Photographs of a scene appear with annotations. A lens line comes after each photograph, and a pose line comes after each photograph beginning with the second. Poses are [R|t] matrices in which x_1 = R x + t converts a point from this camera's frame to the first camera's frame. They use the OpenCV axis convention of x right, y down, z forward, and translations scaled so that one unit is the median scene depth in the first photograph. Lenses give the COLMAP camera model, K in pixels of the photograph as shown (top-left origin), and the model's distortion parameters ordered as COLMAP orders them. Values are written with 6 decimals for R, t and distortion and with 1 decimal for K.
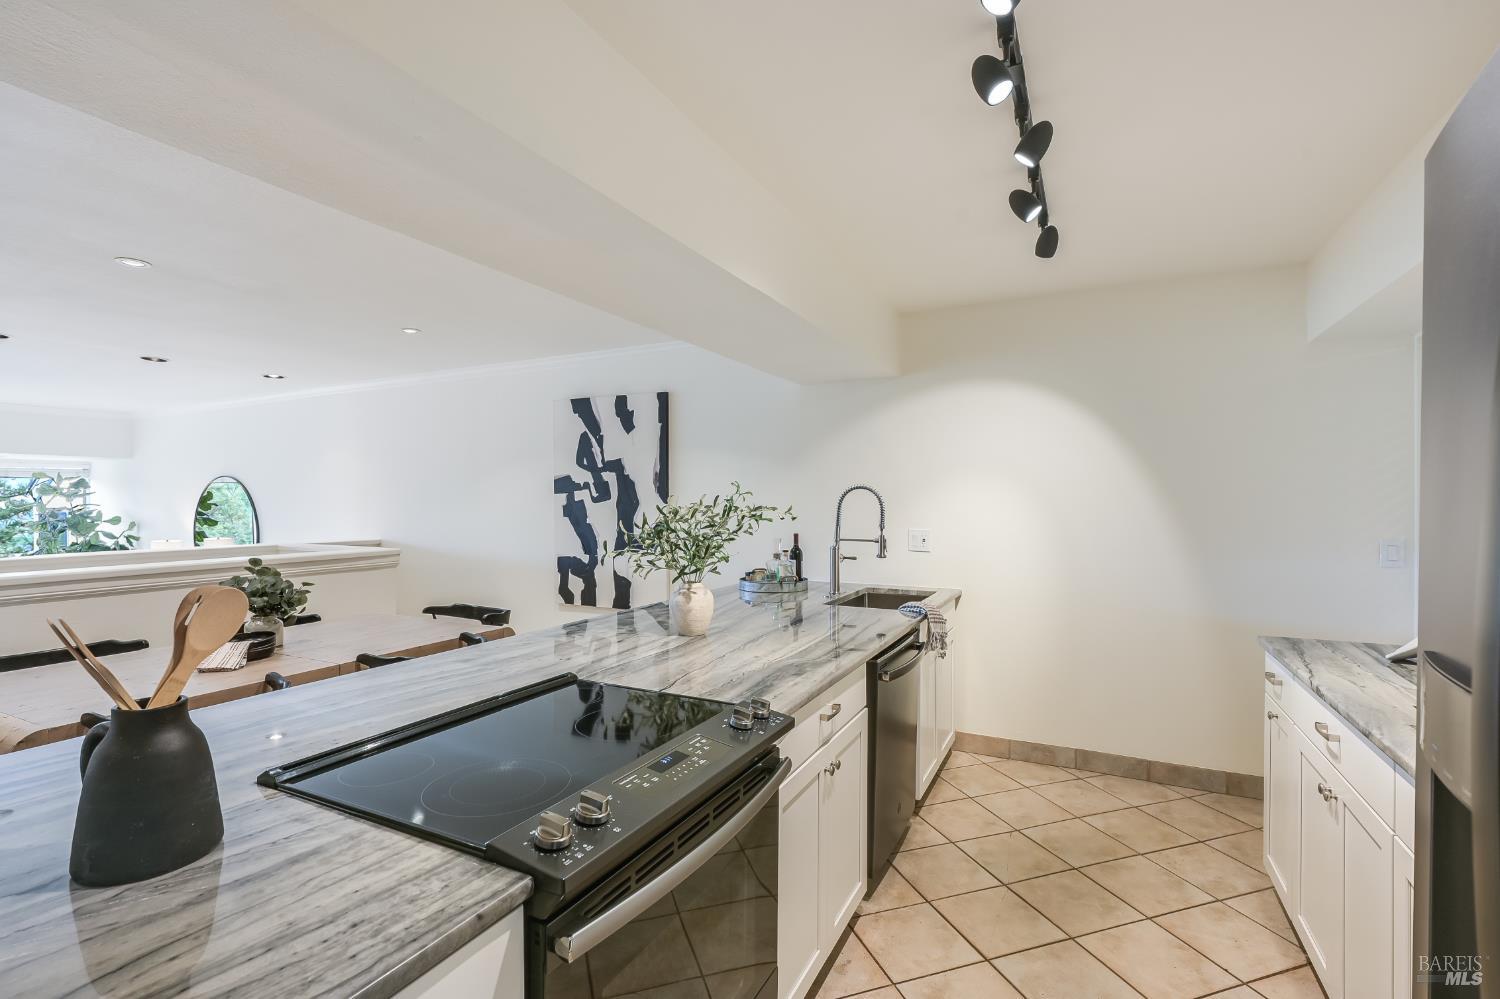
lens RADIAL K [[672.1, 0, 752.3], [0, 672.1, 501.2], [0, 0, 1]] dist [0.000010, -0.000057]
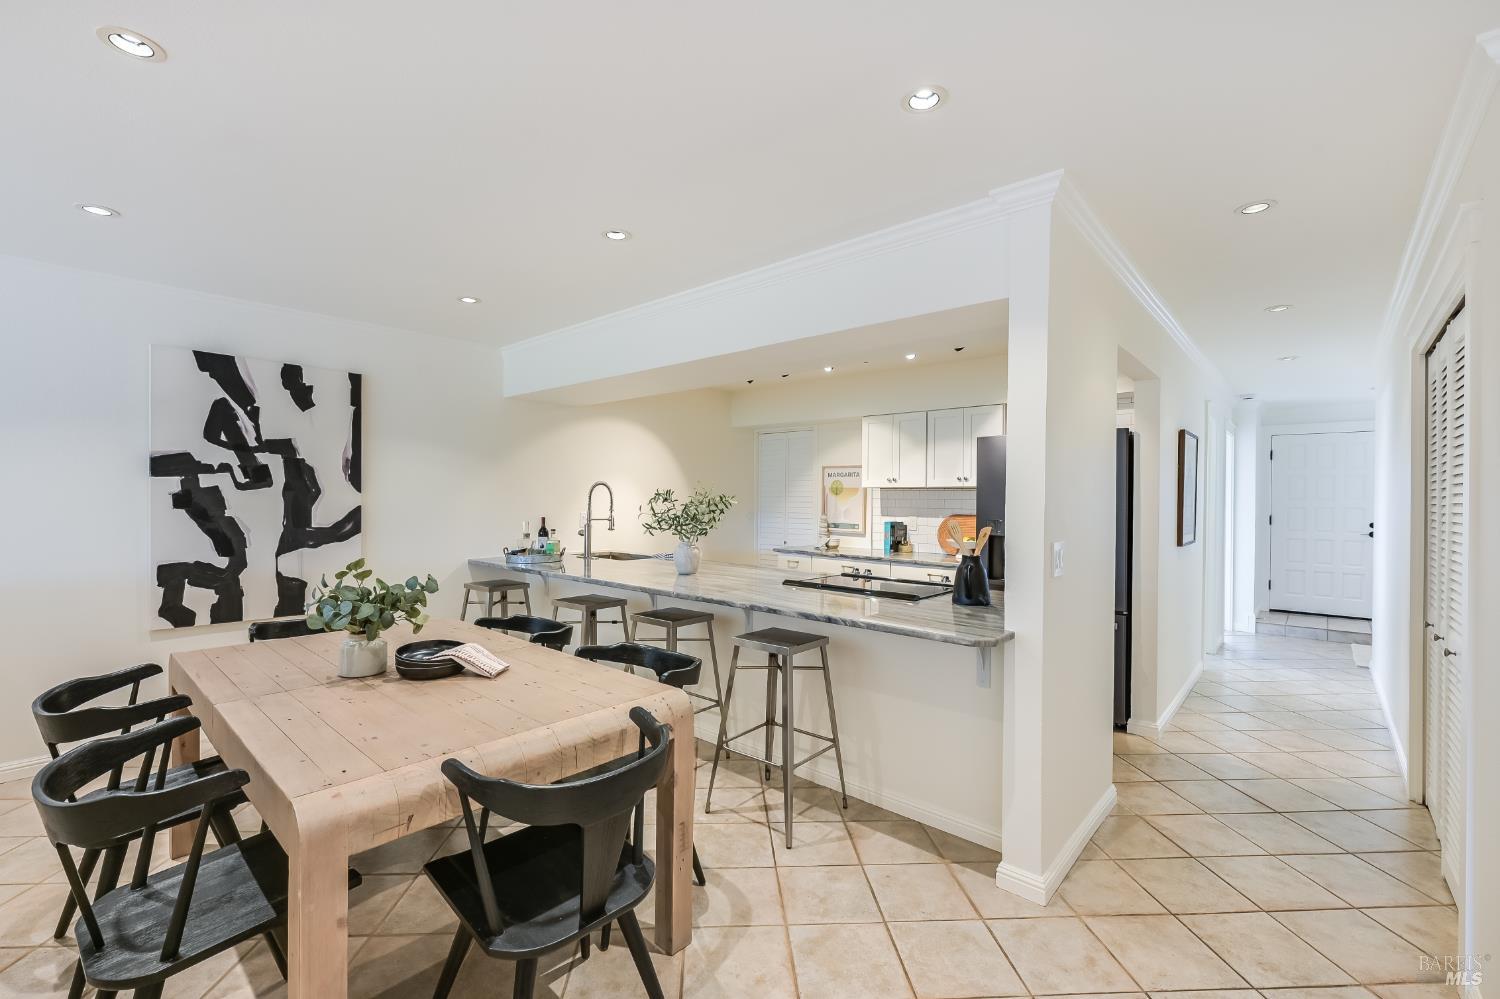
lens RADIAL K [[641.5, 0, 749.0], [0, 641.5, 499.0], [0, 0, 1]] dist [0.000481, -0.000046]
pose [[0.257753, 0.000400, 0.966211, -0.817555], [-0.012406, 0.999919, 0.002896, 0.003082], [-0.966131, -0.012733, 0.257737, 0.226569]]
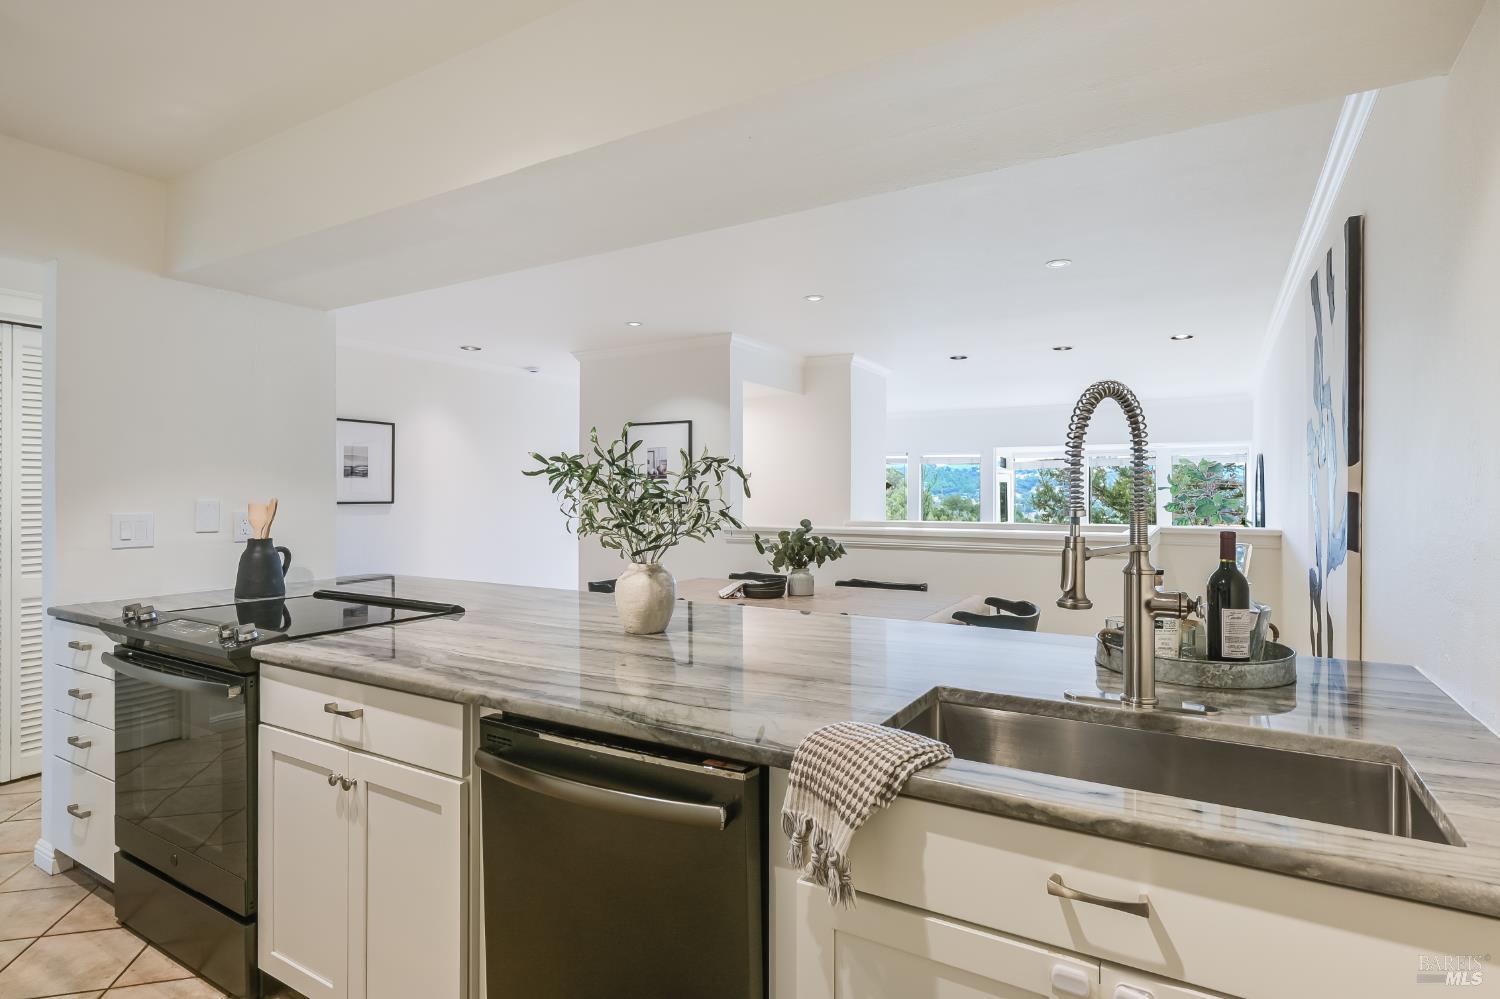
lens RADIAL K [[764.6, 0, 747.0], [0, 764.6, 491.6], [0, 0, 1]] dist [-0.001868, -0.000520]
pose [[-0.080620, -0.001636, -0.996744, 0.386645], [0.003591, 0.999992, -0.001931, 0.020238], [0.996738, -0.003735, -0.080613, 0.603176]]
